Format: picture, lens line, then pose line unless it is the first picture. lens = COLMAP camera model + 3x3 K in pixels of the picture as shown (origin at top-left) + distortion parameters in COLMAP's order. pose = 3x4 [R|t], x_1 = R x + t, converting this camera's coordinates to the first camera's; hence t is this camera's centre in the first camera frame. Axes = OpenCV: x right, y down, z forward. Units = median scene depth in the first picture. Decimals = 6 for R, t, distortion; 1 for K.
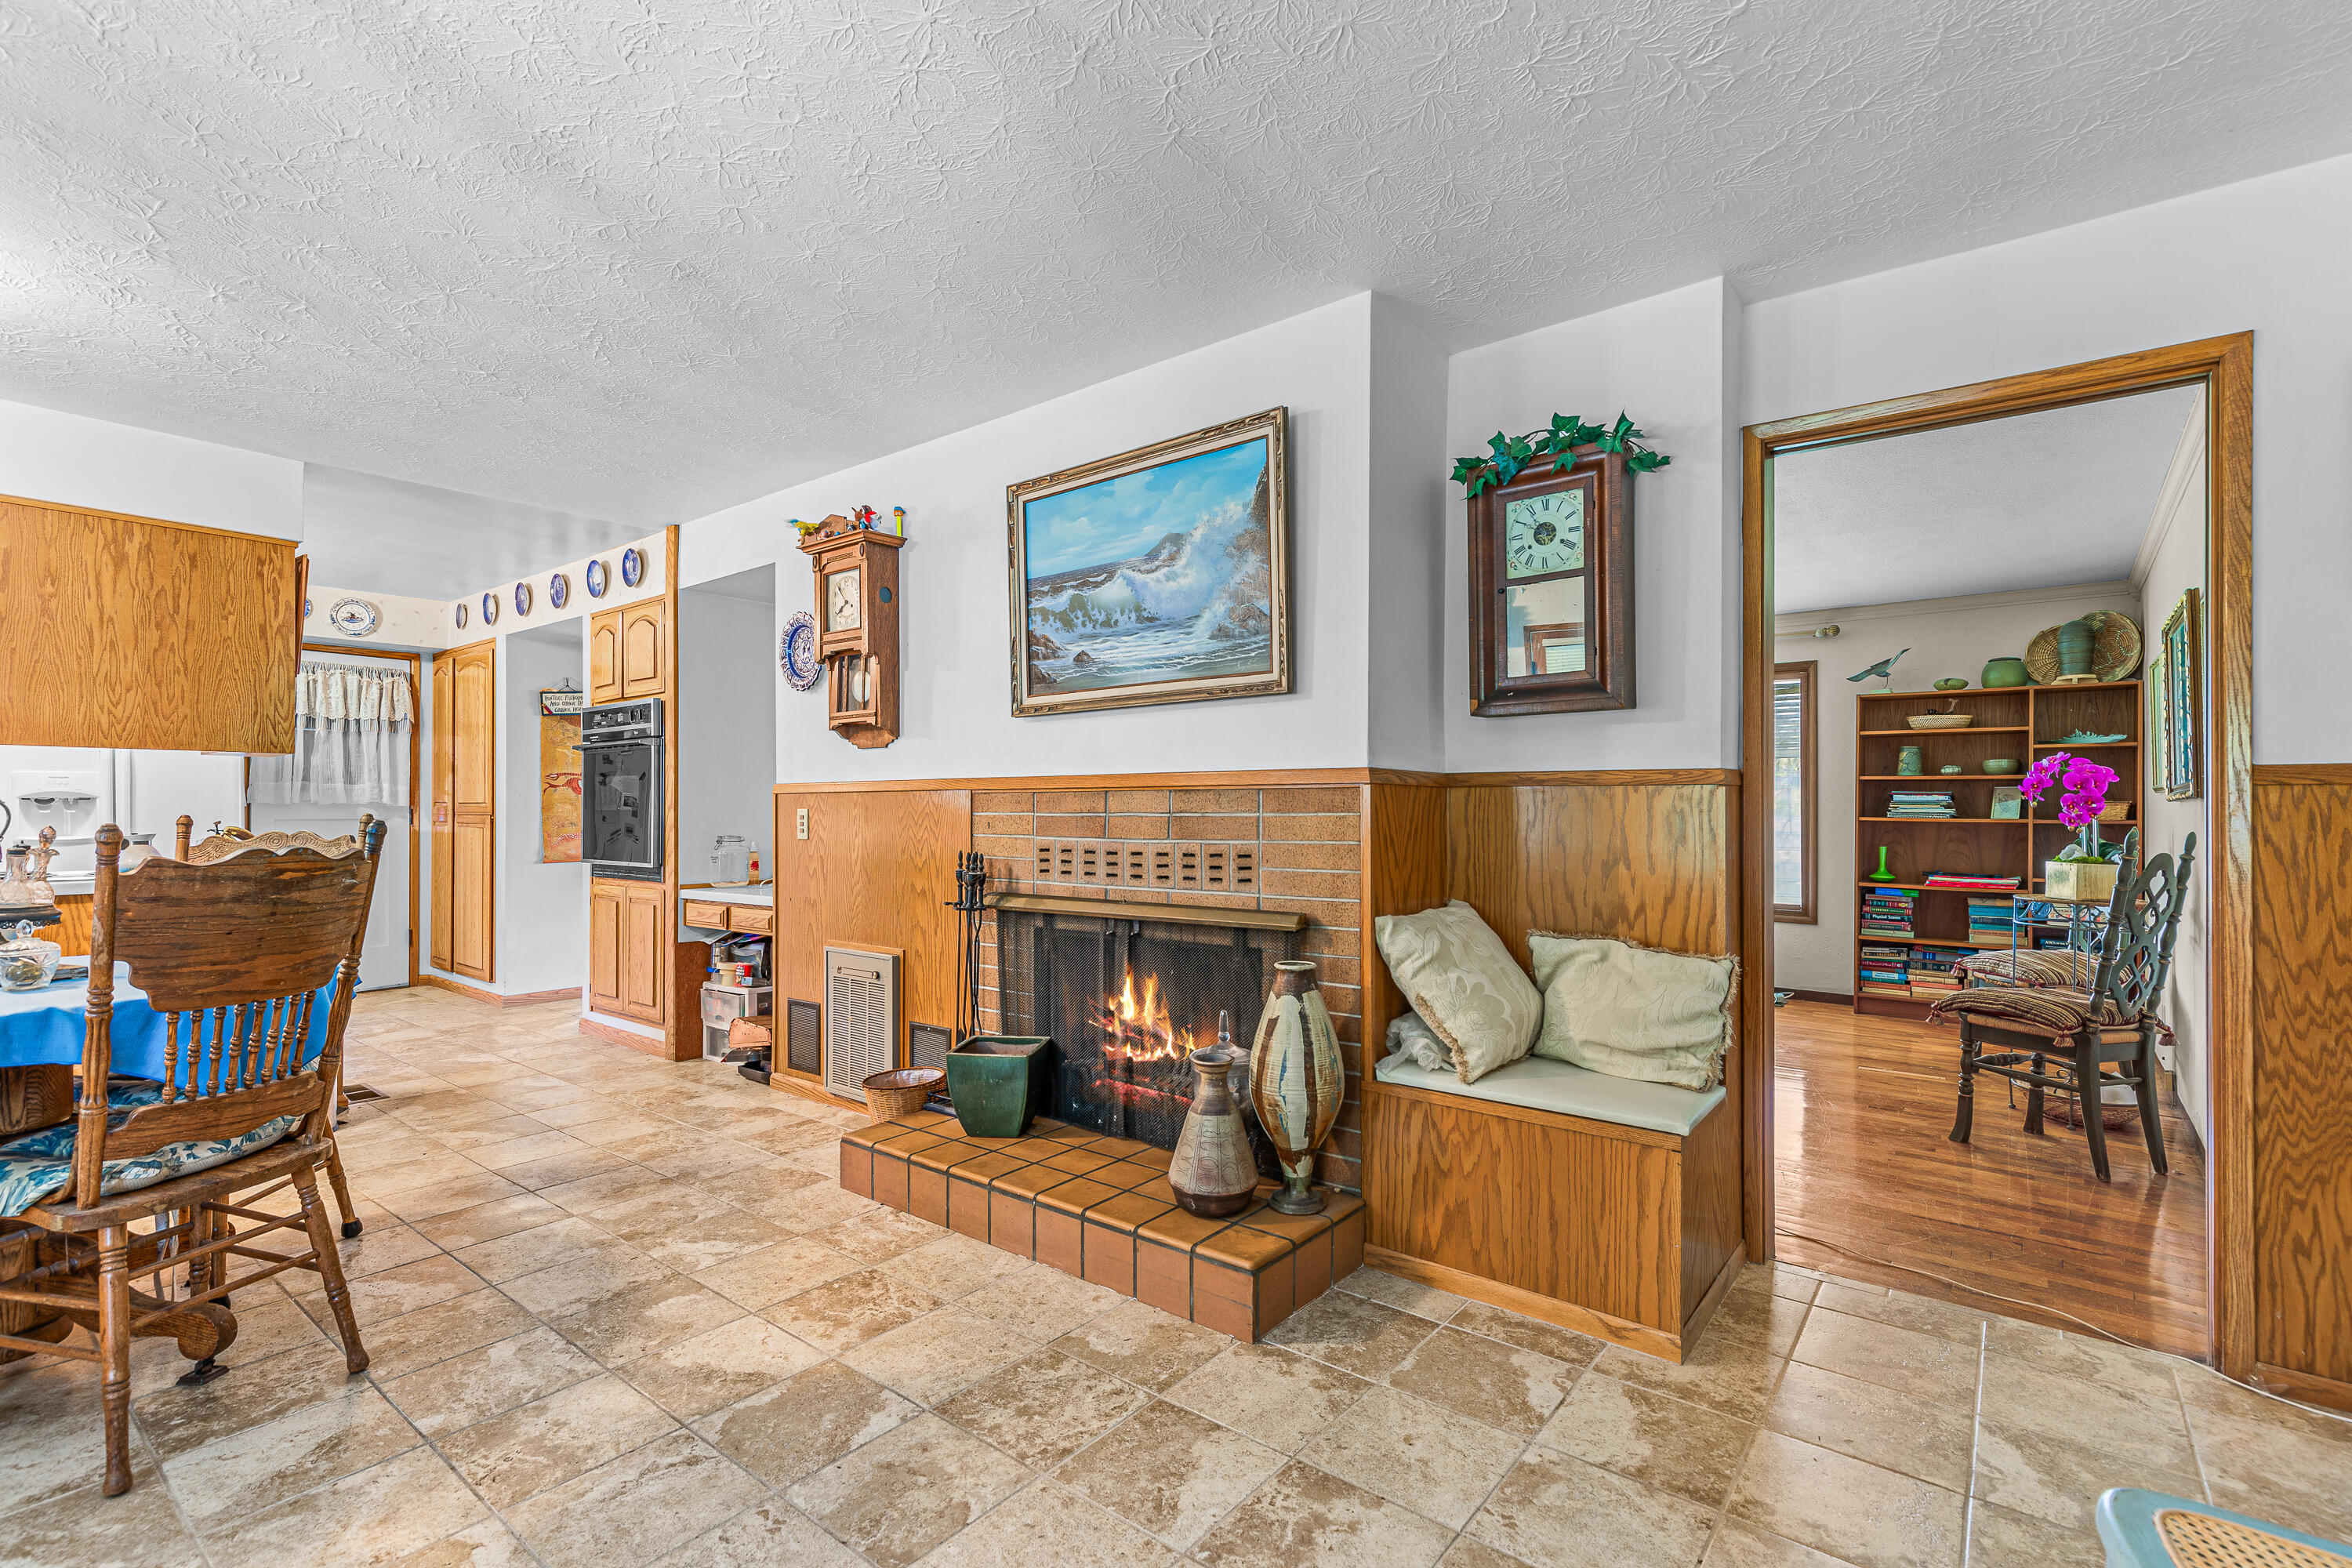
lens RADIAL K [[1074.8, 0, 1181.6], [0, 1074.8, 792.0], [0, 0, 1]] dist [0.012524, -0.004972]
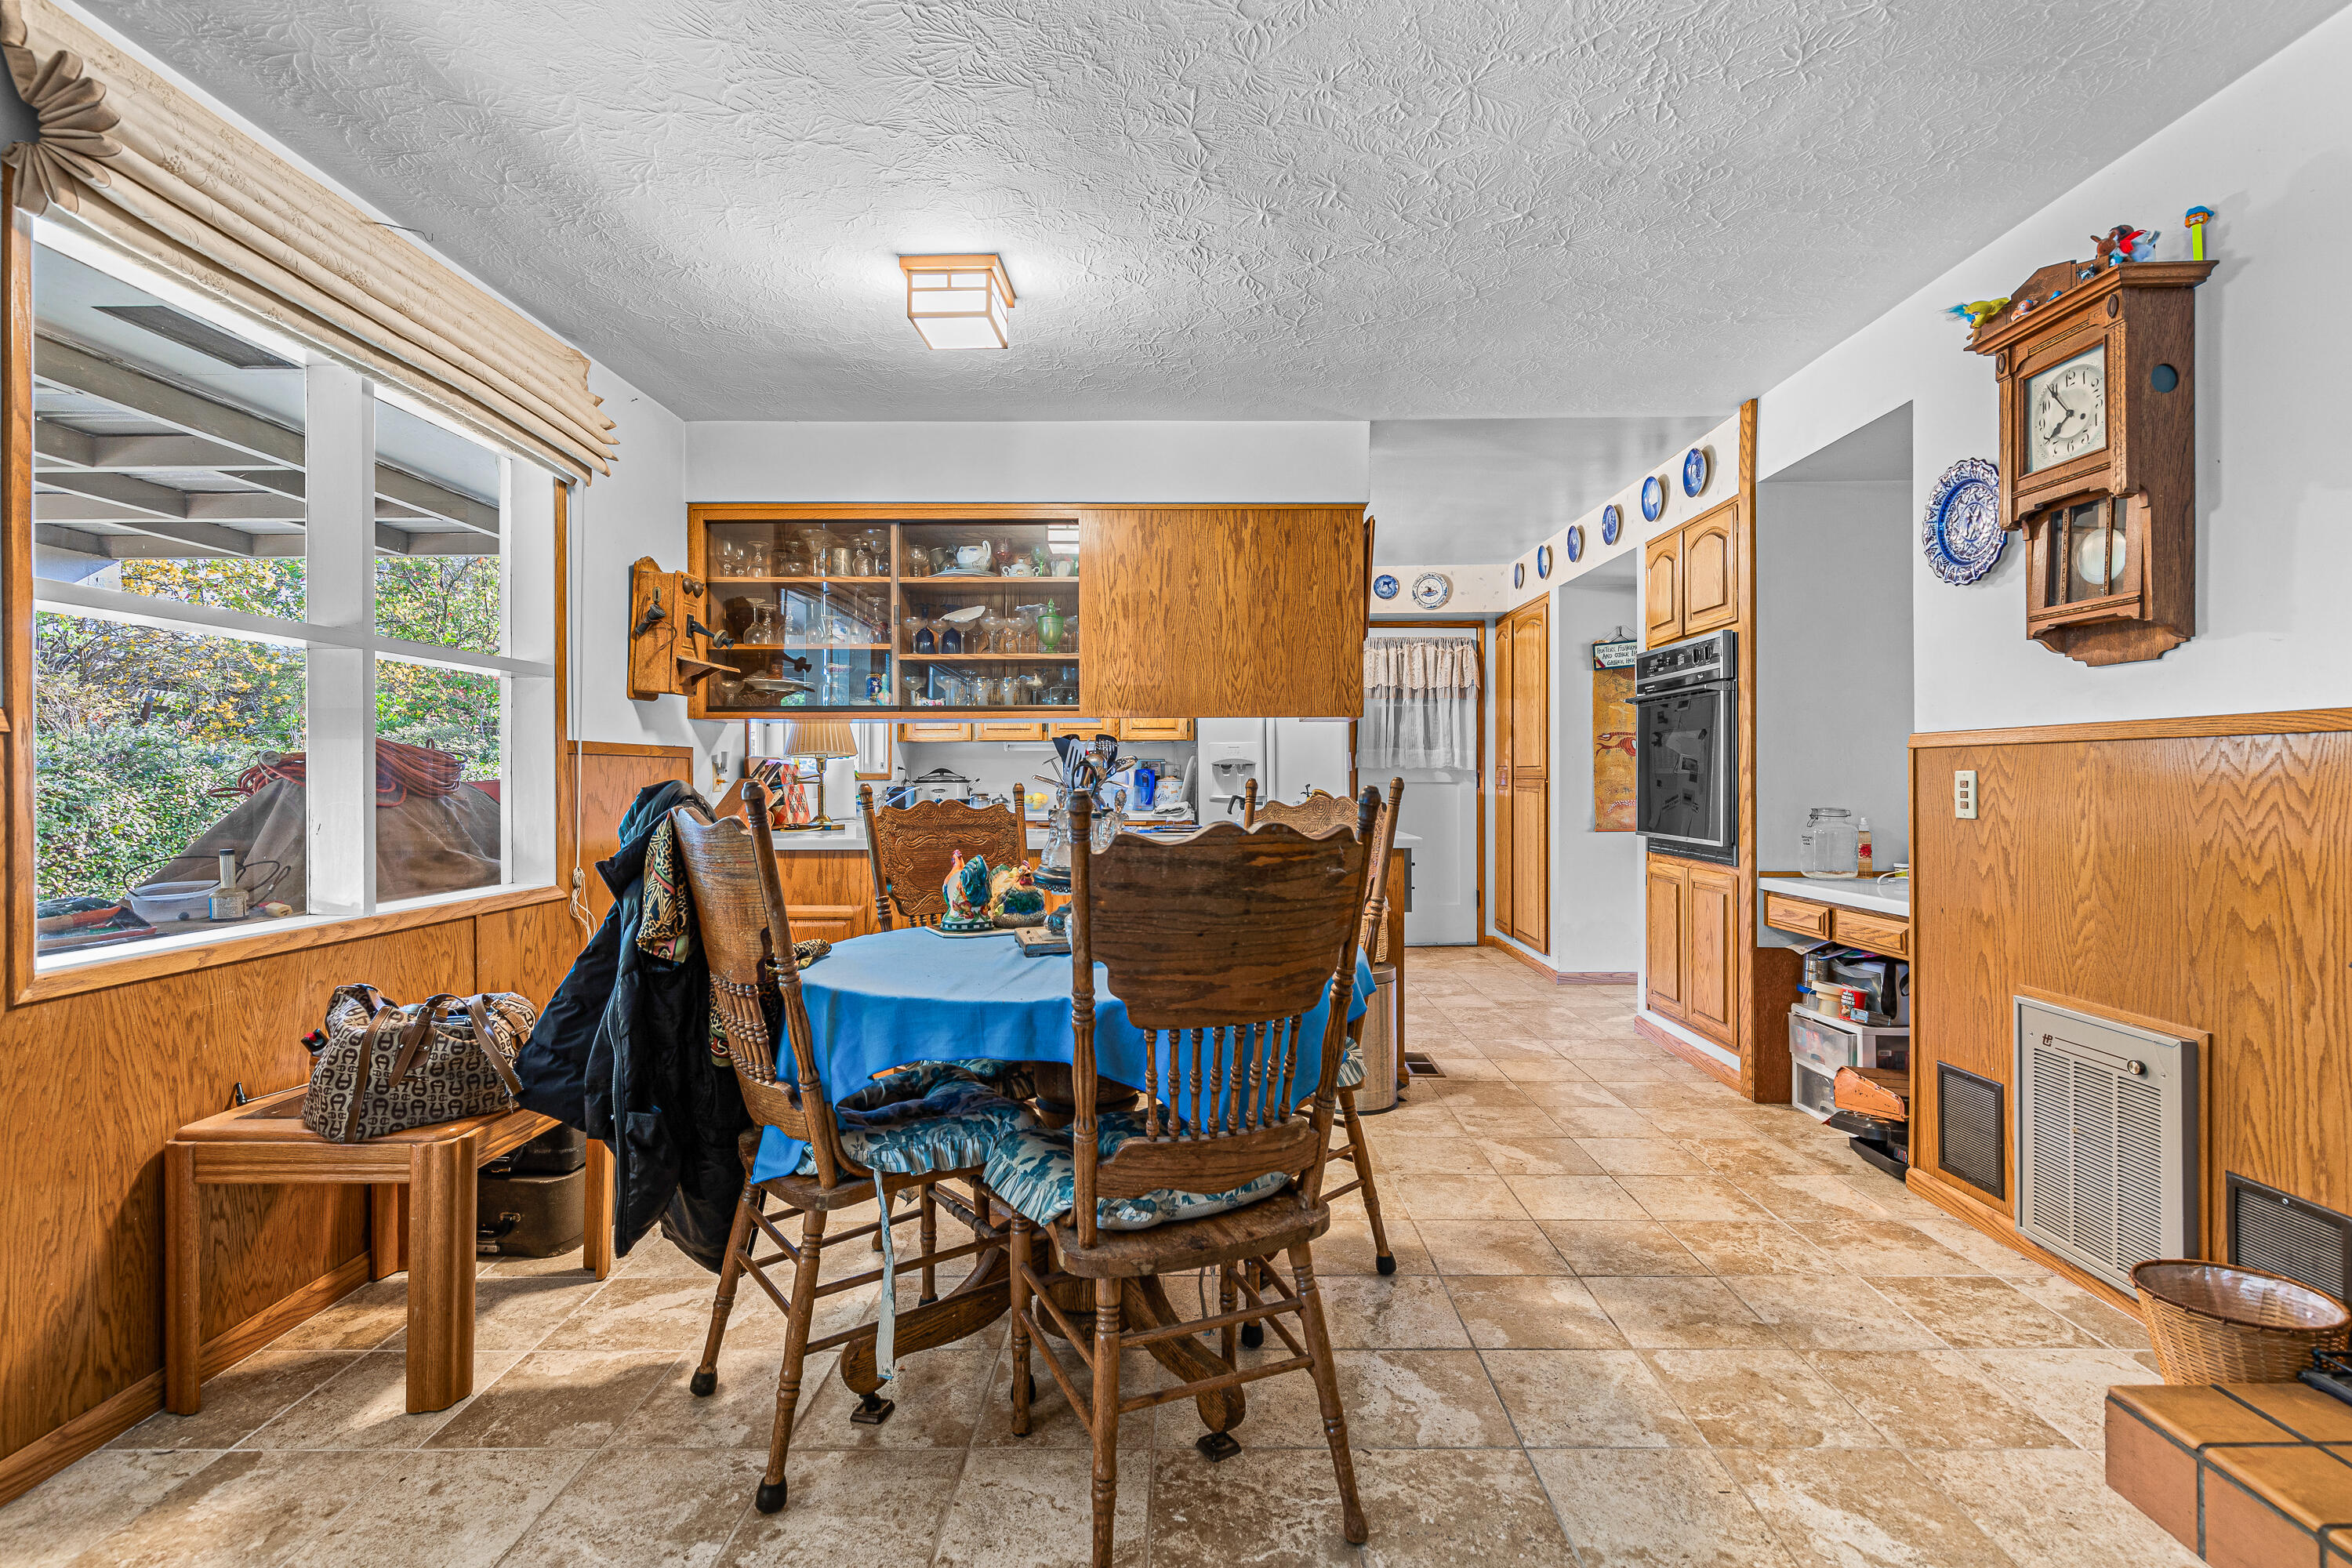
lens RADIAL K [[1074.8, 0, 1181.6], [0, 1074.8, 792.0], [0, 0, 1]] dist [0.012524, -0.004972]
pose [[0.617310, 0.012029, -0.786628, -0.136584], [0.014020, 0.999556, 0.026287, 0.004969], [0.786595, -0.027255, 0.616868, 0.242233]]
